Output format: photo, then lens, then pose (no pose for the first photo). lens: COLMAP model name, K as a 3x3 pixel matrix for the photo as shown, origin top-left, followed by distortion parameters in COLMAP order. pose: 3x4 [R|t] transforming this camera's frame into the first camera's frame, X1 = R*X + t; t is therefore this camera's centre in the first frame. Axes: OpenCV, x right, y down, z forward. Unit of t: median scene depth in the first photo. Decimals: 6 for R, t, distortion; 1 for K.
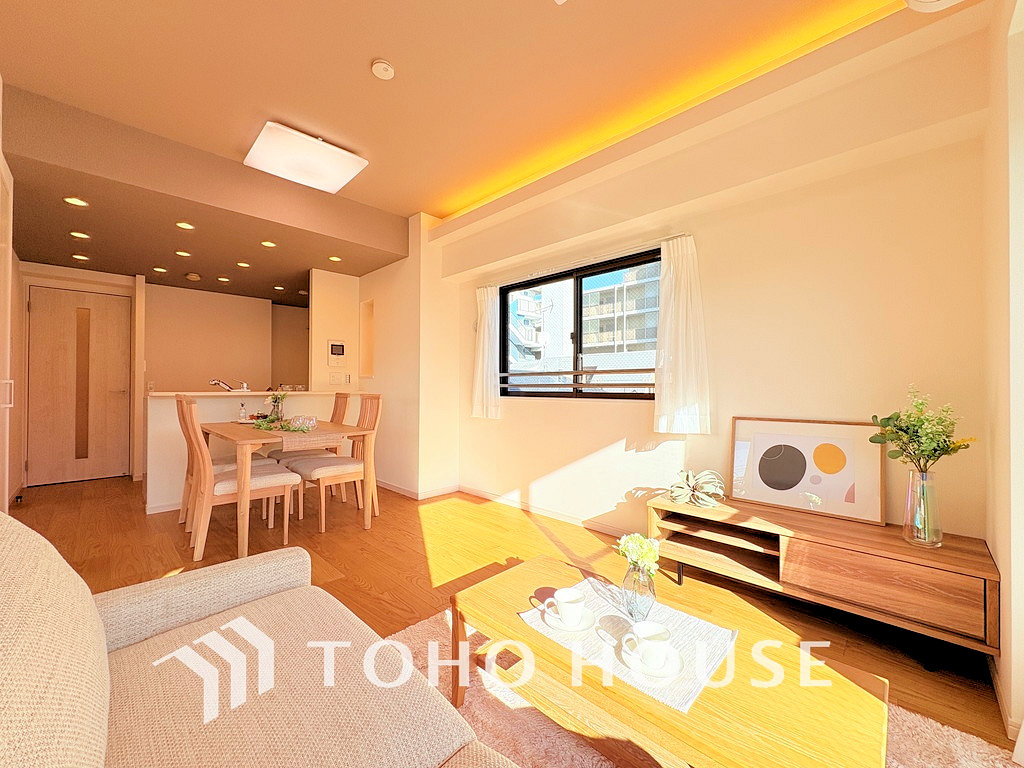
lens RADIAL K [[406.9, 0, 517.0], [0, 406.9, 390.6], [0, 0, 1]] dist [0.003765, 0.000837]
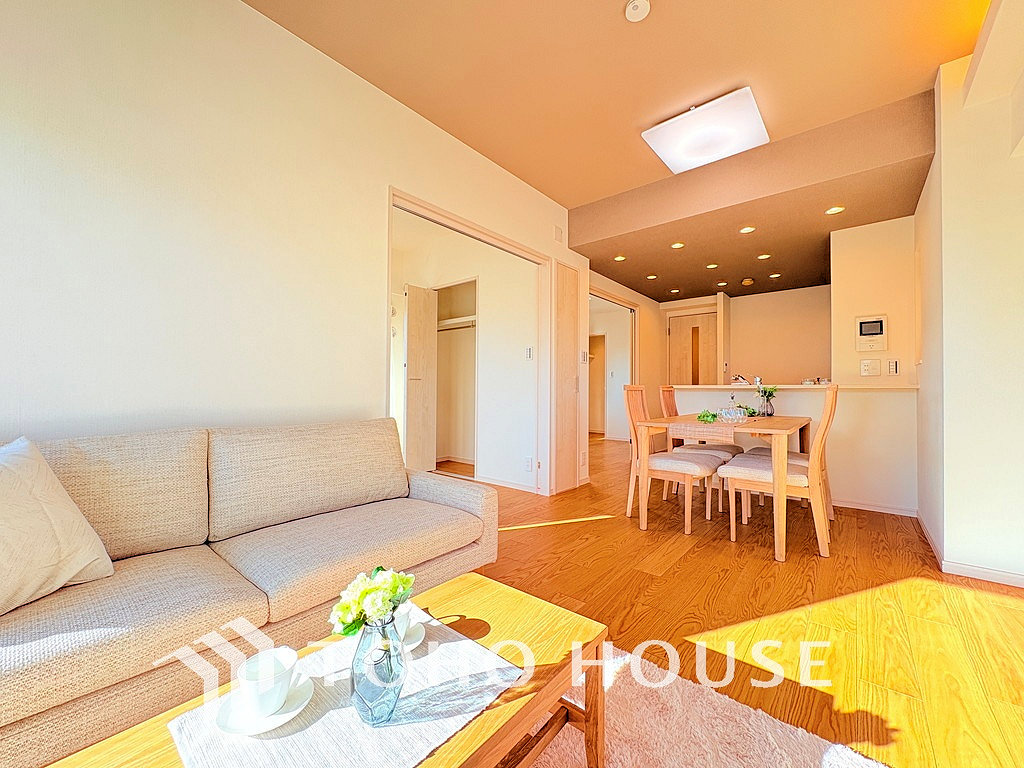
lens RADIAL K [[406.9, 0, 511.2], [0, 406.9, 389.5], [0, 0, 1]] dist [0.003765, 0.000837]
pose [[0.070494, -0.006928, -0.997488, 0.341383], [-0.015511, 0.999847, -0.008040, 0.035332], [0.997392, 0.016039, 0.070376, 0.432566]]
